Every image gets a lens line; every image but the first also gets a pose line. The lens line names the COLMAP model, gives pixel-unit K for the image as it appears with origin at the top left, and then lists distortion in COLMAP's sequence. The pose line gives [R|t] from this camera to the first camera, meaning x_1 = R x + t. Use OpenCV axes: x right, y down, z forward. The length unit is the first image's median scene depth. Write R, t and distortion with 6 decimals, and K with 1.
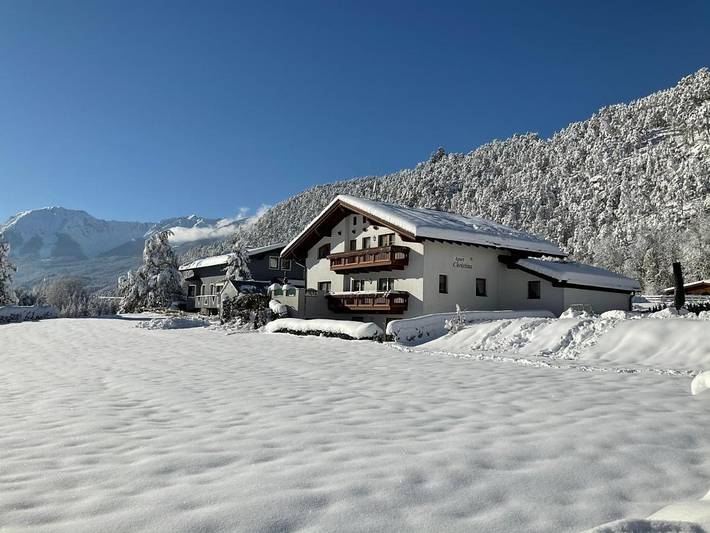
lens RADIAL K [[569.0, 0, 355.0], [0, 569.0, 266.5], [0, 0, 1]] dist [0.072835, -0.185777]
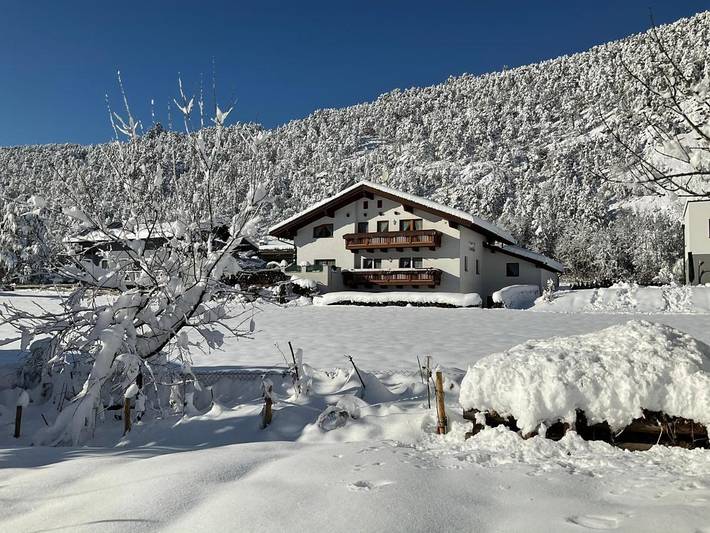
lens RADIAL K [[569.0, 0, 355.0], [0, 569.0, 266.5], [0, 0, 1]] dist [0.072835, -0.185777]
pose [[0.862305, 0.021775, 0.505921, -0.573086], [-0.035592, 0.999210, 0.017657, 0.020235], [-0.505137, -0.033232, 0.862399, 0.051739]]
